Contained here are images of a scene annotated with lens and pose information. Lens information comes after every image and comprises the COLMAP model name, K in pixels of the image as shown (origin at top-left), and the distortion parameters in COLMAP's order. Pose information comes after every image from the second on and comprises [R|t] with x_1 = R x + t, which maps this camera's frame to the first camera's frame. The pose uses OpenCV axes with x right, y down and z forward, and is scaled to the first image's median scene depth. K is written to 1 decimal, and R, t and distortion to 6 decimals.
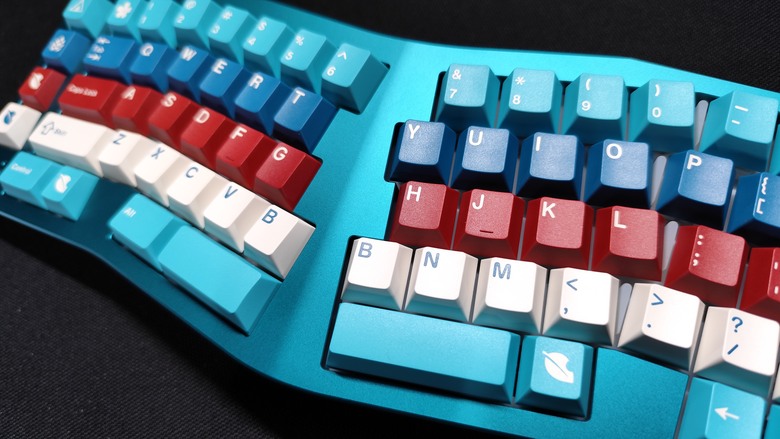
lens RADIAL K [[578.9, 0, 387.2], [0, 578.9, 217.6], [0, 0, 1]] dist [-0.001998, -0.061642]
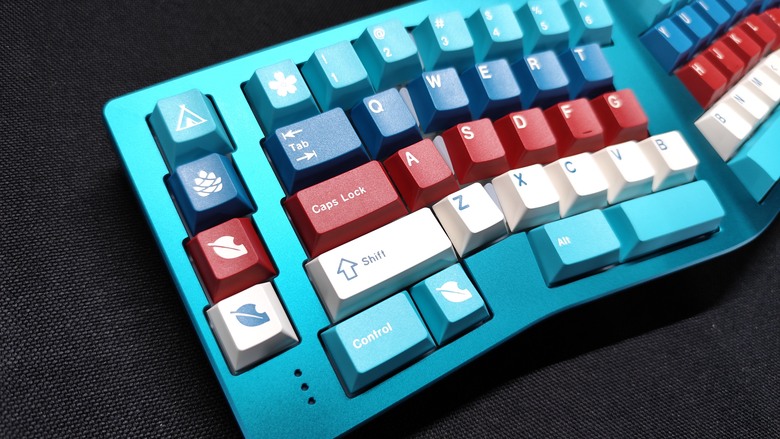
lens RADIAL K [[578.9, 0, 387.1], [0, 578.9, 220.2], [0, 0, 1]] dist [-0.001998, -0.061642]
pose [[0.497142, -0.553700, 0.668031, -1.381171], [0.539809, 0.800145, 0.261483, -0.494977], [-0.679305, 0.230615, 0.696678, 0.660218]]
